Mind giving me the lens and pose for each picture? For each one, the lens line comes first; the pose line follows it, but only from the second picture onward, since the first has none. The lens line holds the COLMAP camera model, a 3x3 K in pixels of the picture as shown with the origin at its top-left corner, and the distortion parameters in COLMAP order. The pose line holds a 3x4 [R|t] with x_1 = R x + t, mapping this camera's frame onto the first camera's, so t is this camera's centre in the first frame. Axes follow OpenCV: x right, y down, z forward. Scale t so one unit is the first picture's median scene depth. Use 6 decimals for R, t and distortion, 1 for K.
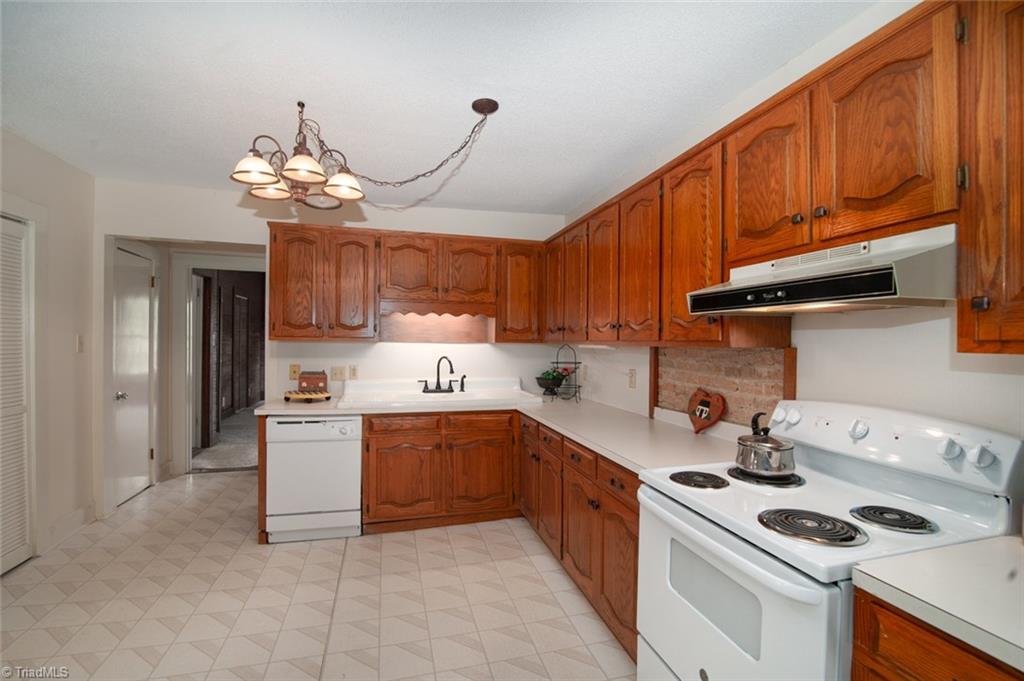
lens RADIAL K [[476.5, 0, 508.4], [0, 476.5, 345.7], [0, 0, 1]] dist [0.003556, 0.000383]
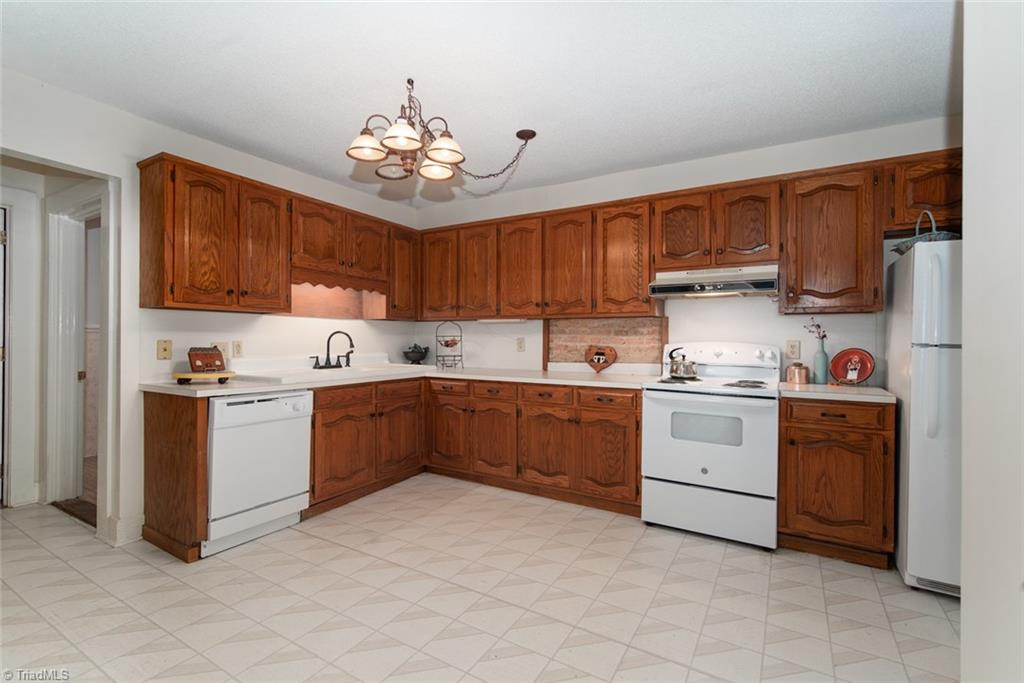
lens RADIAL K [[476.5, 0, 503.3], [0, 476.5, 335.7], [0, 0, 1]] dist [0.003556, 0.000383]
pose [[0.707675, -0.001466, 0.706537, -0.689014], [0.009076, 0.999934, -0.007016, 0.049197], [-0.706480, 0.011378, 0.707642, 0.066985]]
